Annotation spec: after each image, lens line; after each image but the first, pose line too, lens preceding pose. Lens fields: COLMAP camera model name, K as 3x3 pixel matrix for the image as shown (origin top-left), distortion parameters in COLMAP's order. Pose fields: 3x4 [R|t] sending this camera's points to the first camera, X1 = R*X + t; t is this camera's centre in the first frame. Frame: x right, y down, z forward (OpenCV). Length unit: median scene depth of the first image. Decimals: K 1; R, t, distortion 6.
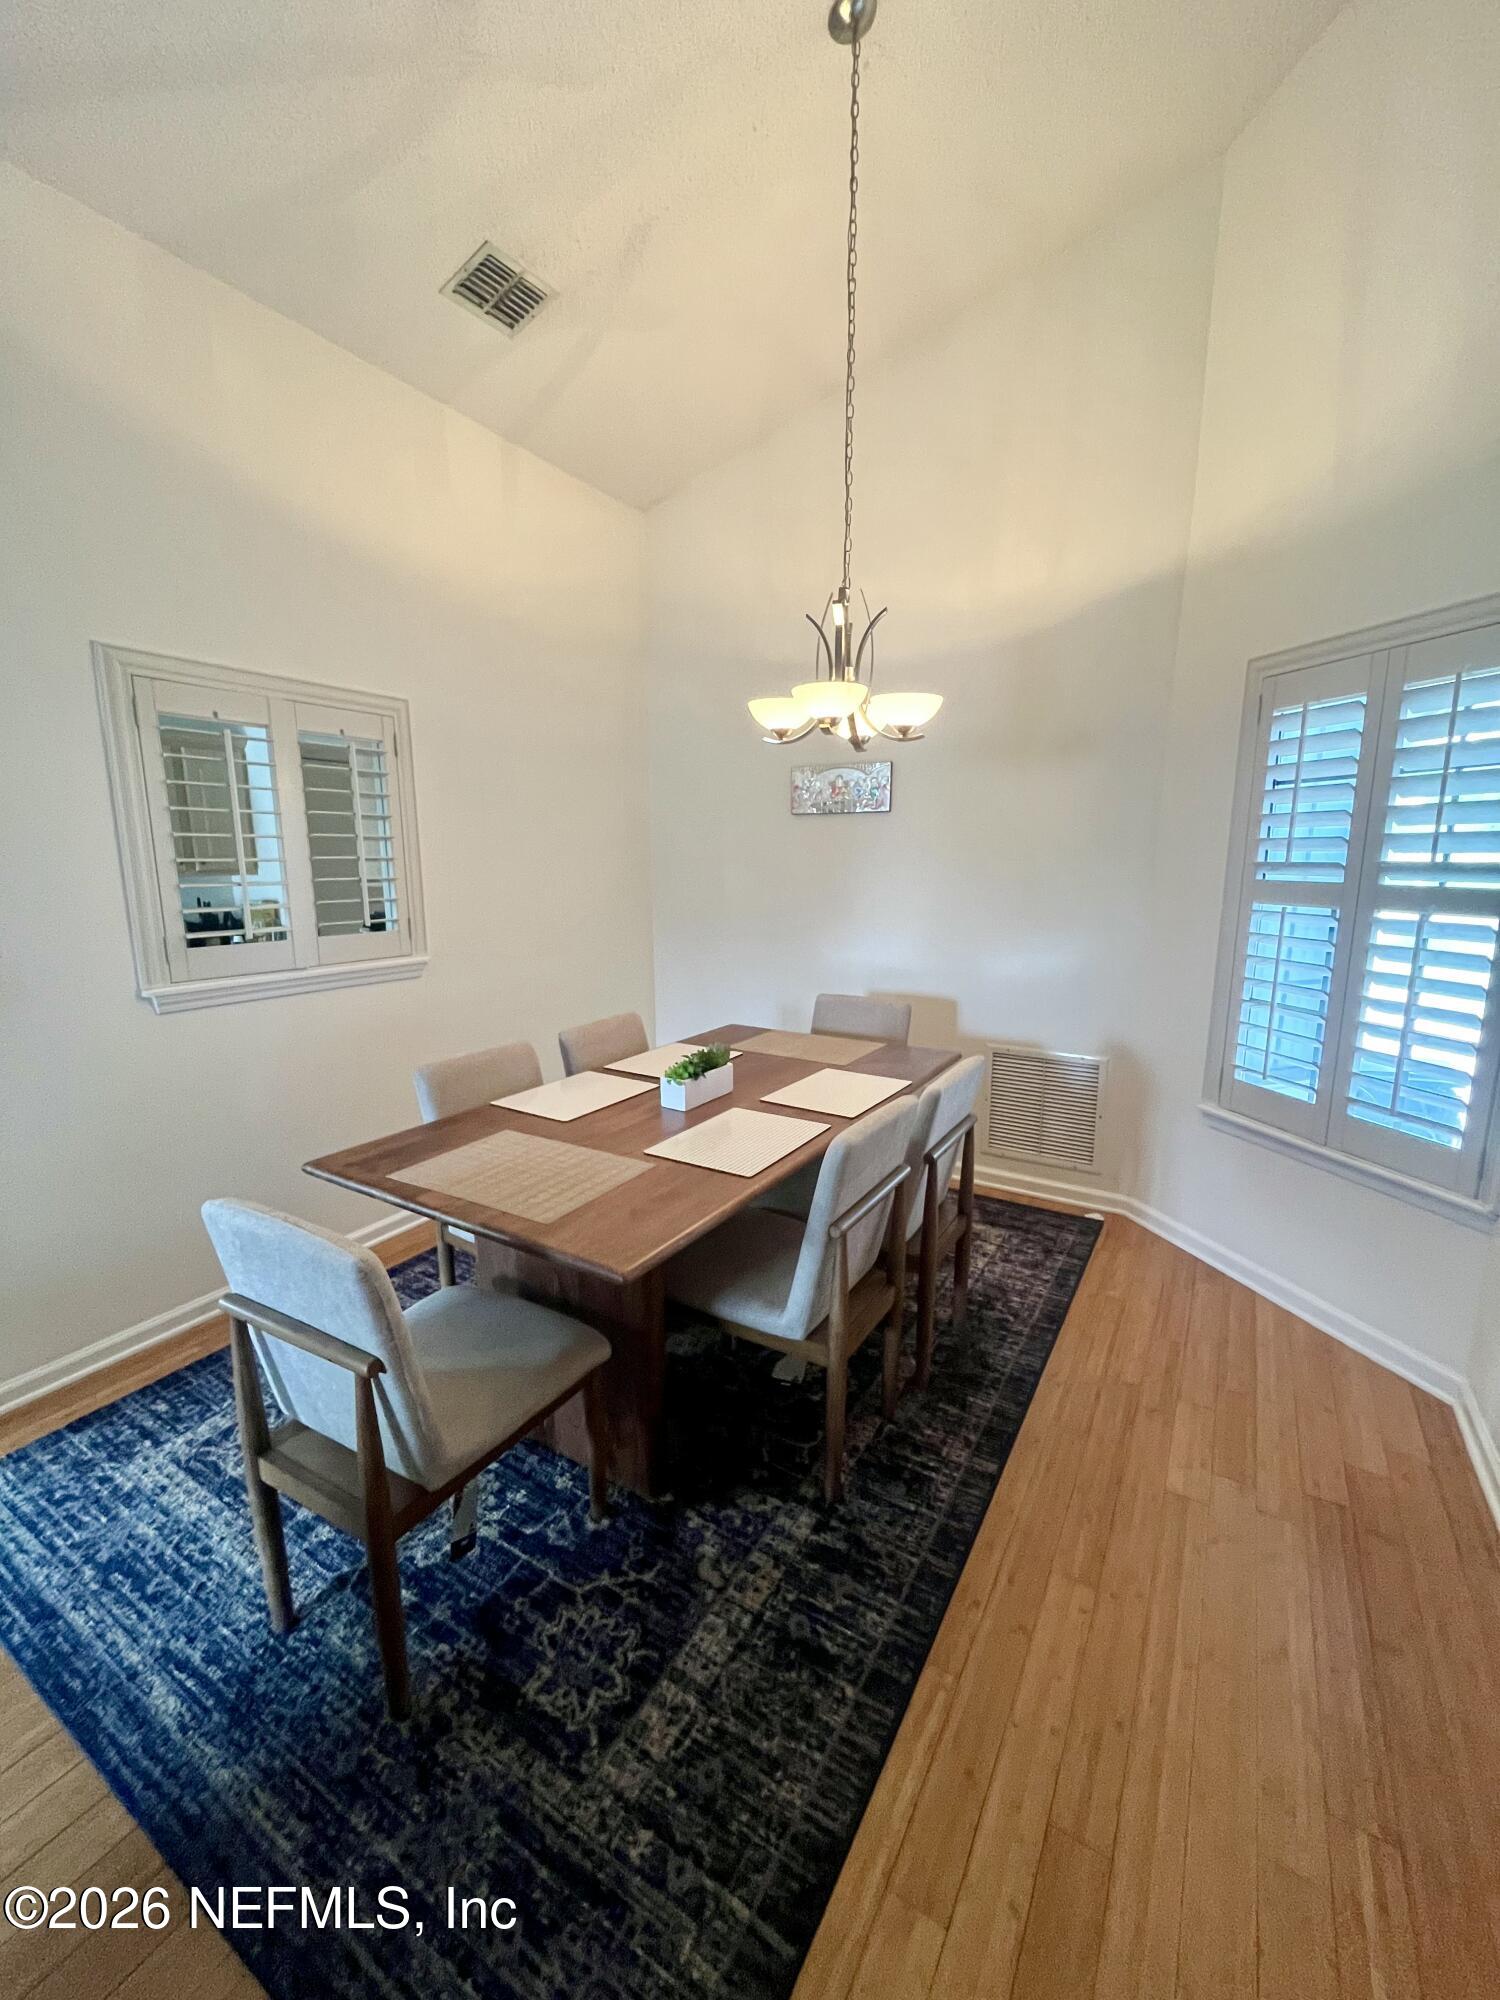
lens RADIAL K [[802.1, 0, 756.9], [0, 802.1, 992.8], [0, 0, 1]] dist [-0.008008, -0.000512]
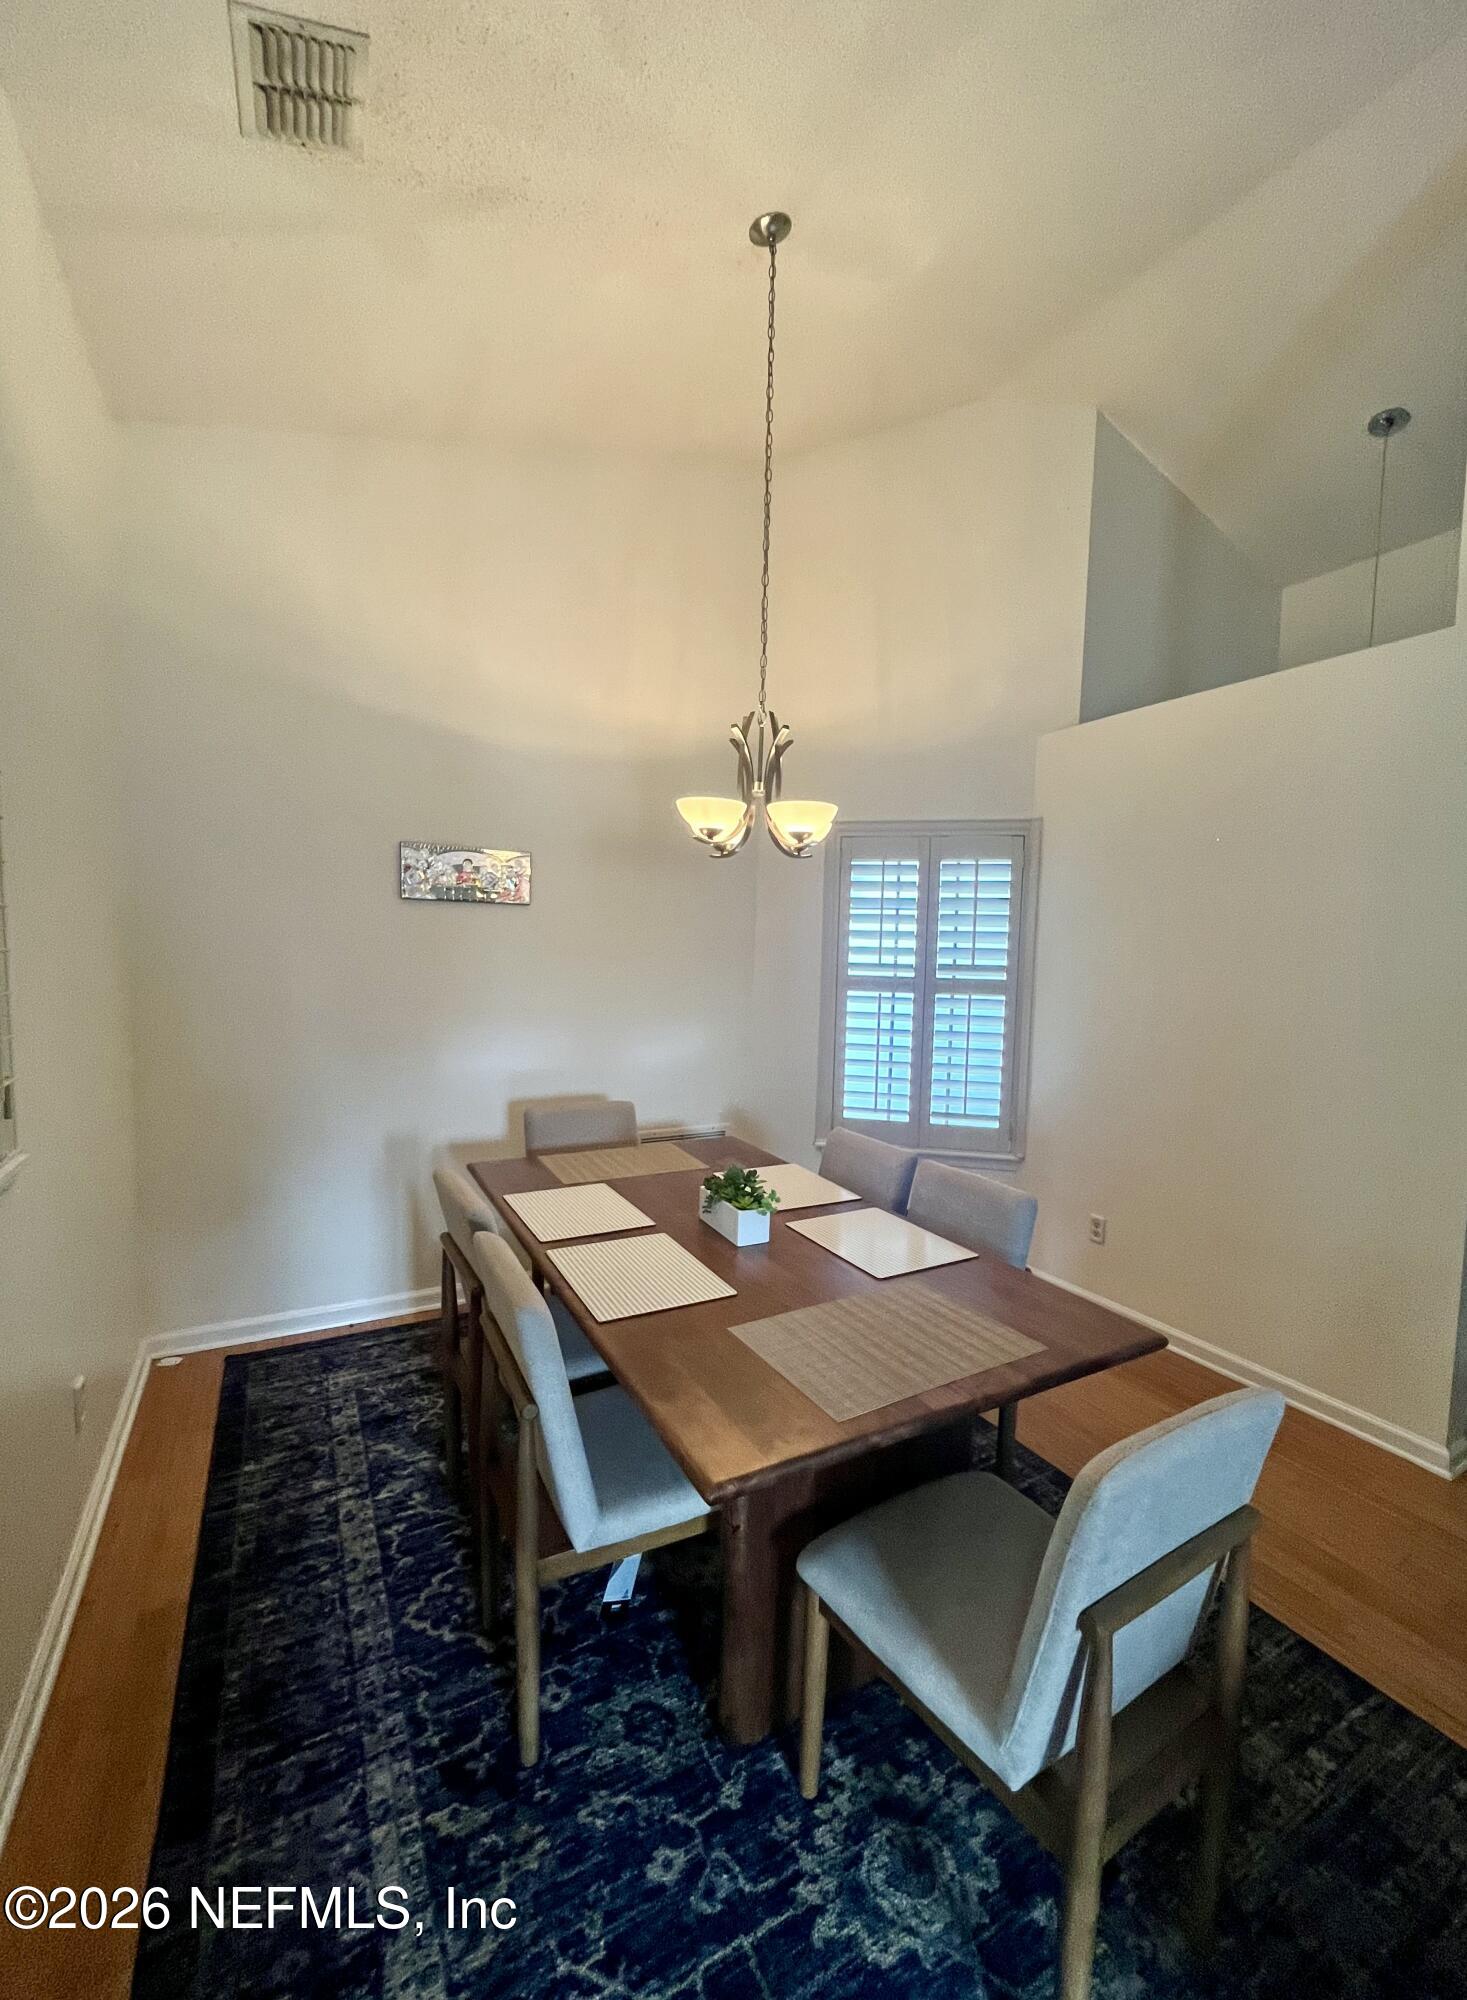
lens RADIAL K [[802.1, 0, 740.0], [0, 802.1, 1004.7], [0, 0, 1]] dist [-0.008008, -0.000512]
pose [[0.500337, -0.044727, 0.864675, -0.830906], [0.121844, 0.992364, -0.019172, -0.097803], [-0.857214, 0.114948, 0.501967, 0.521715]]
